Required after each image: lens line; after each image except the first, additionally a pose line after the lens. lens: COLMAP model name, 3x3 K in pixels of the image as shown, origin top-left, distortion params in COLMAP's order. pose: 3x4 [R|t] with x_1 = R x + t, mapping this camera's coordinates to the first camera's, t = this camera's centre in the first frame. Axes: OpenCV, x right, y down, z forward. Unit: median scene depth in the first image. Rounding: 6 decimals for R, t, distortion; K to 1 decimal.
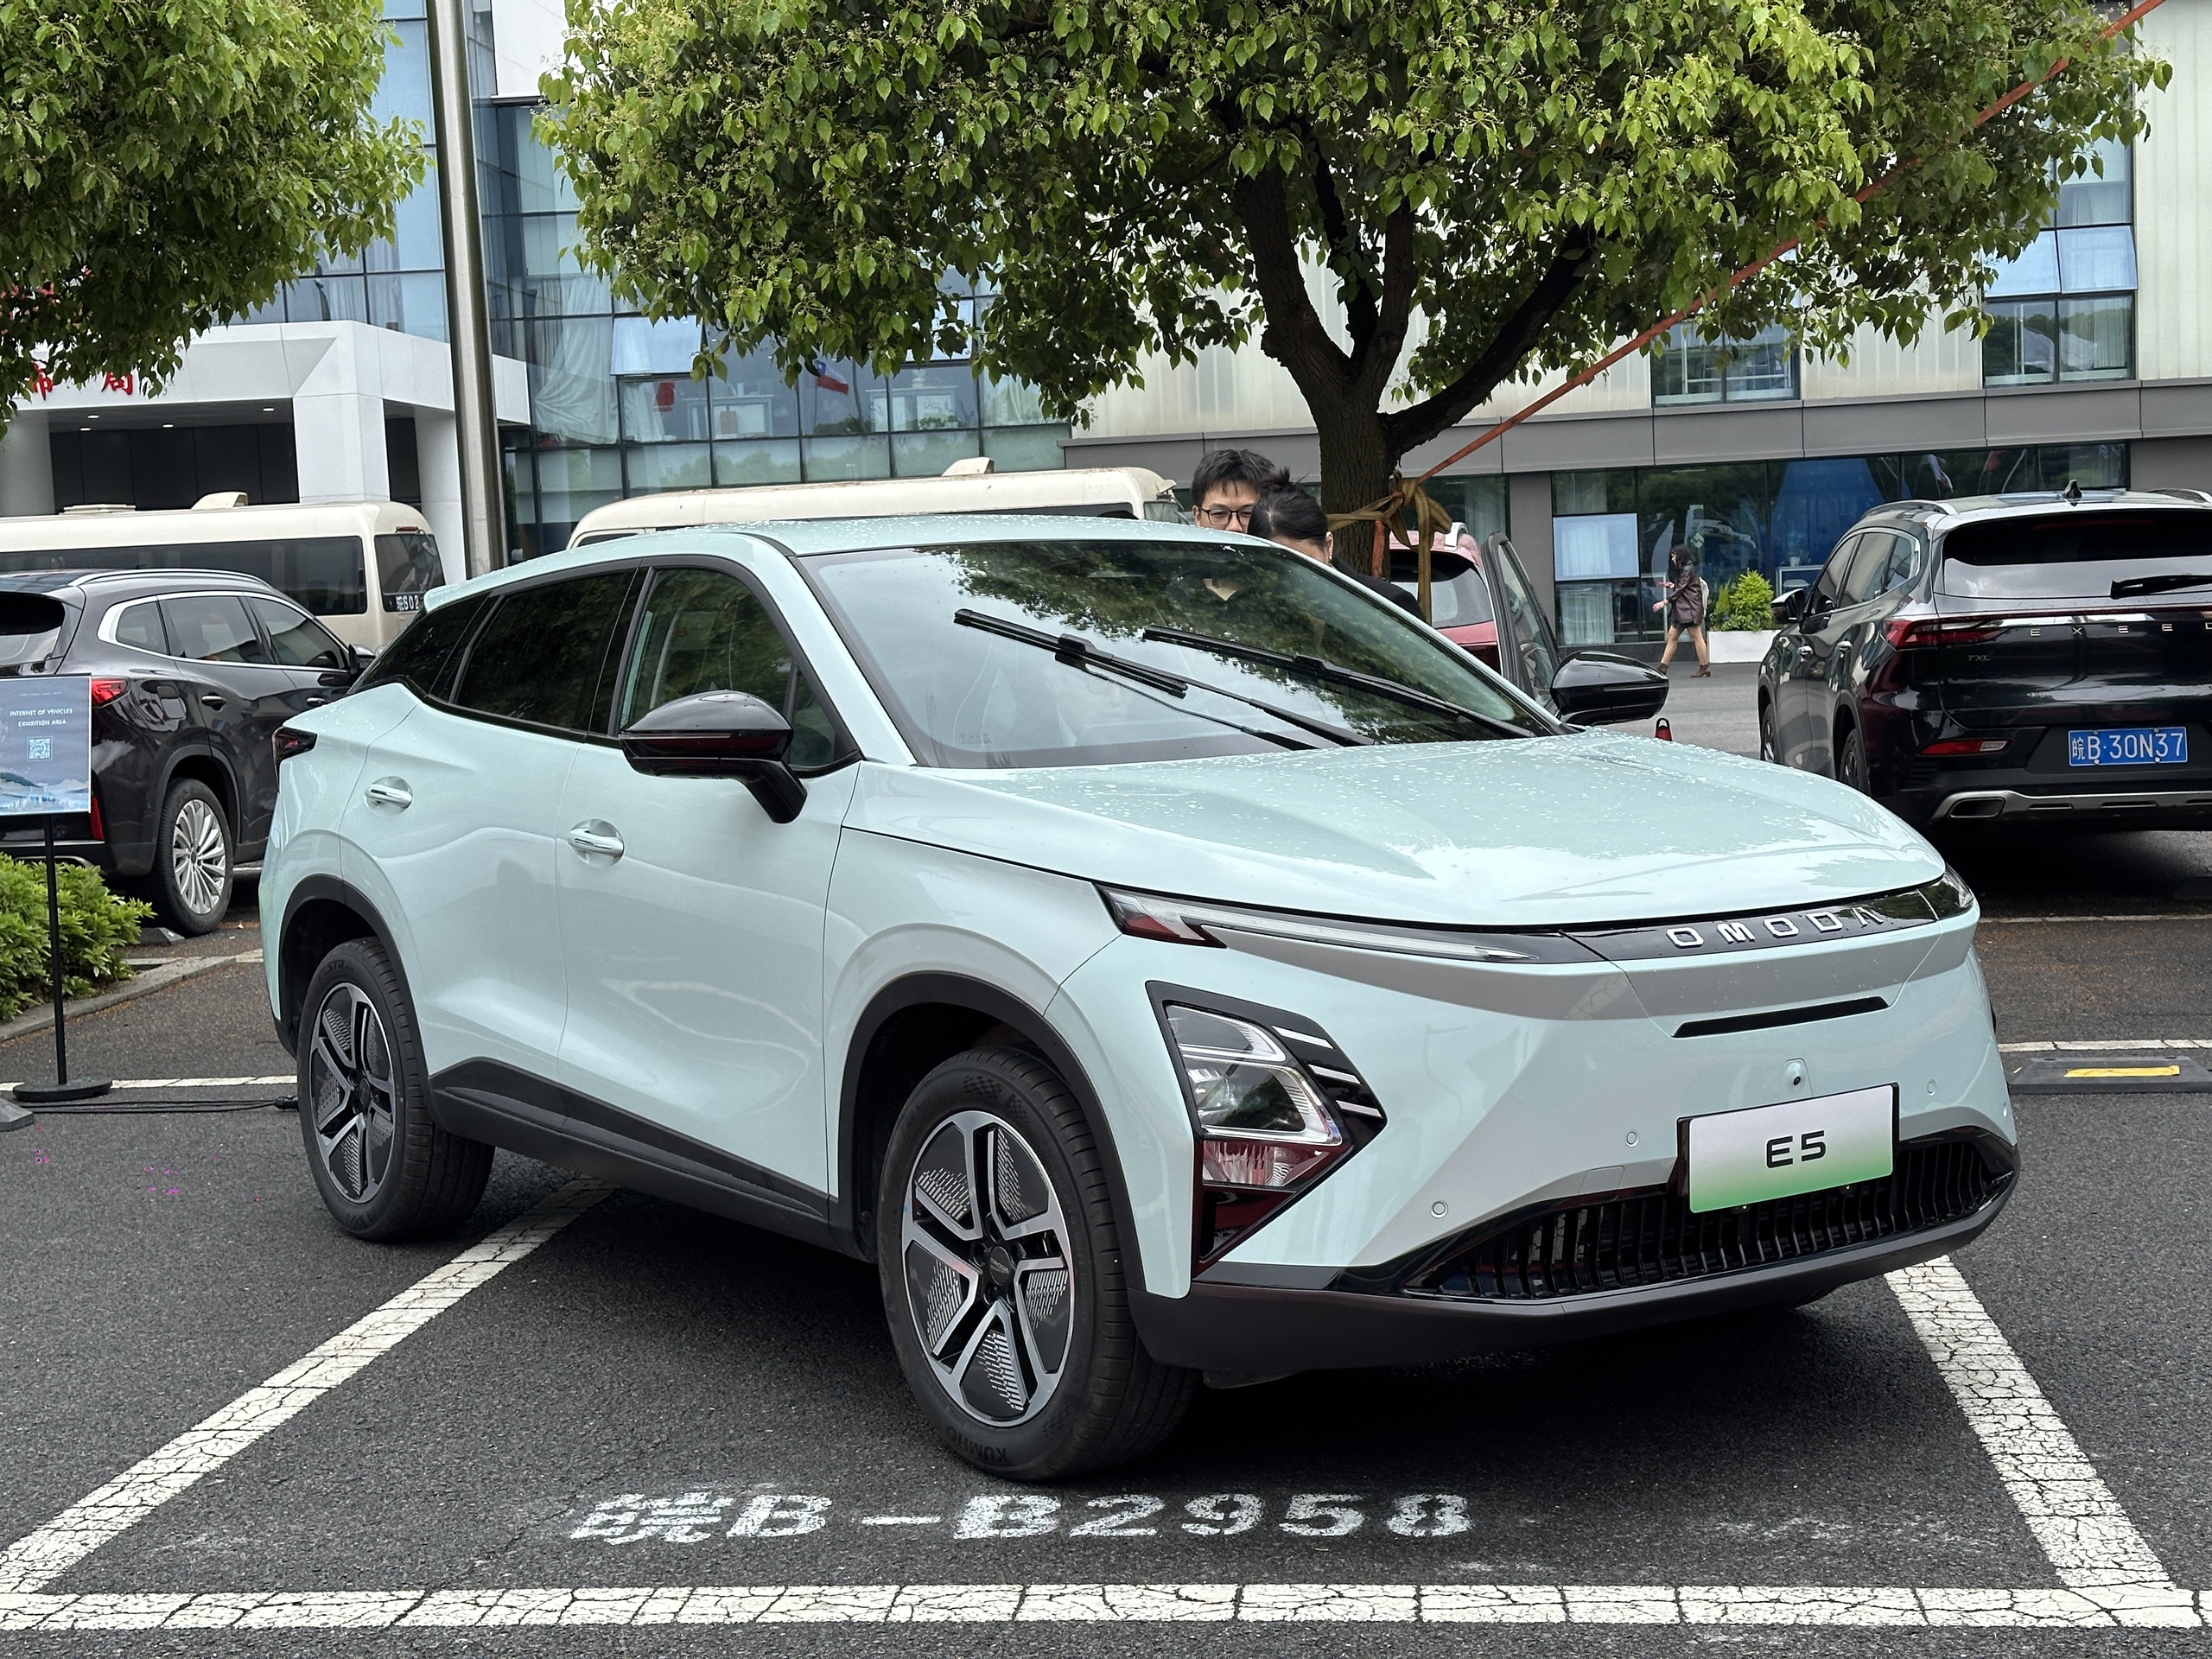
lens RADIAL K [[3050.4, 0, 1109.4], [0, 3050.4, 831.6], [0, 0, 1]] dist [0.112389, 0.000000]
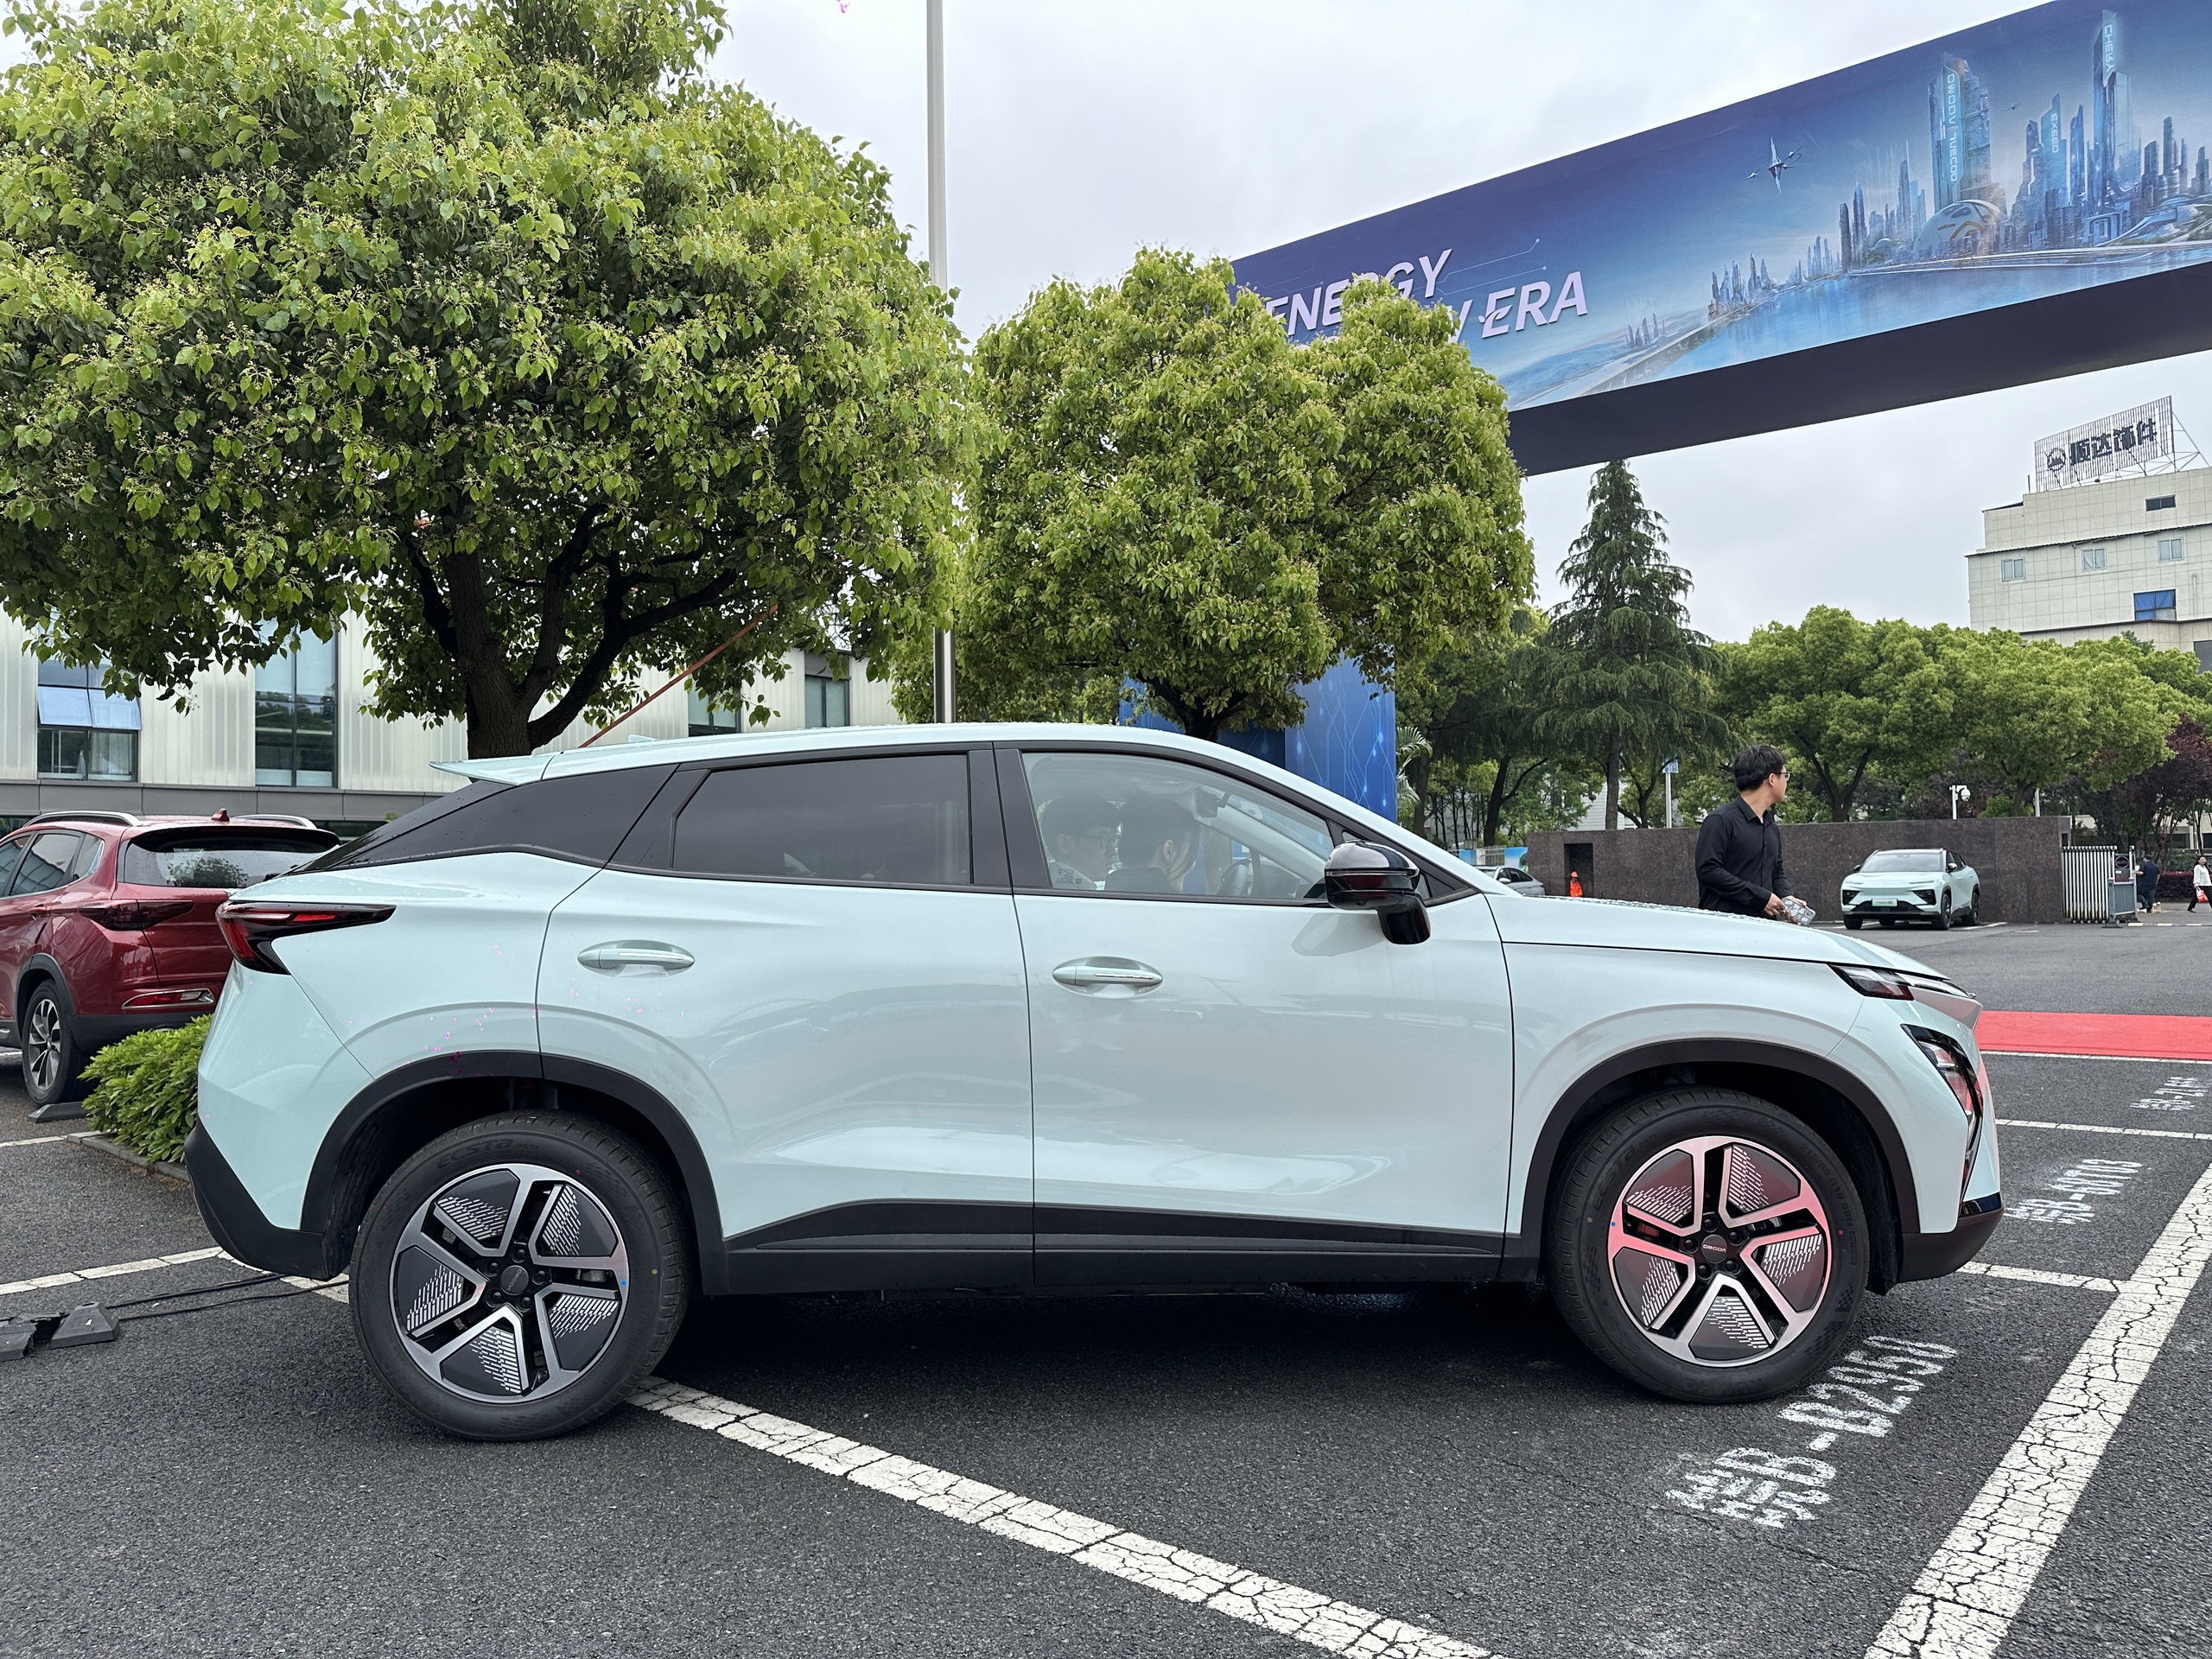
lens RADIAL K [[1573.6, 0, 1106.2], [0, 1573.6, 826.7], [0, 0, 1]] dist [0.009755, -0.011454]
pose [[0.552184, 0.058126, 0.831694, -0.826133], [0.057703, 0.992510, -0.107675, 0.012849], [-0.831723, 0.107448, 0.544694, 0.848253]]
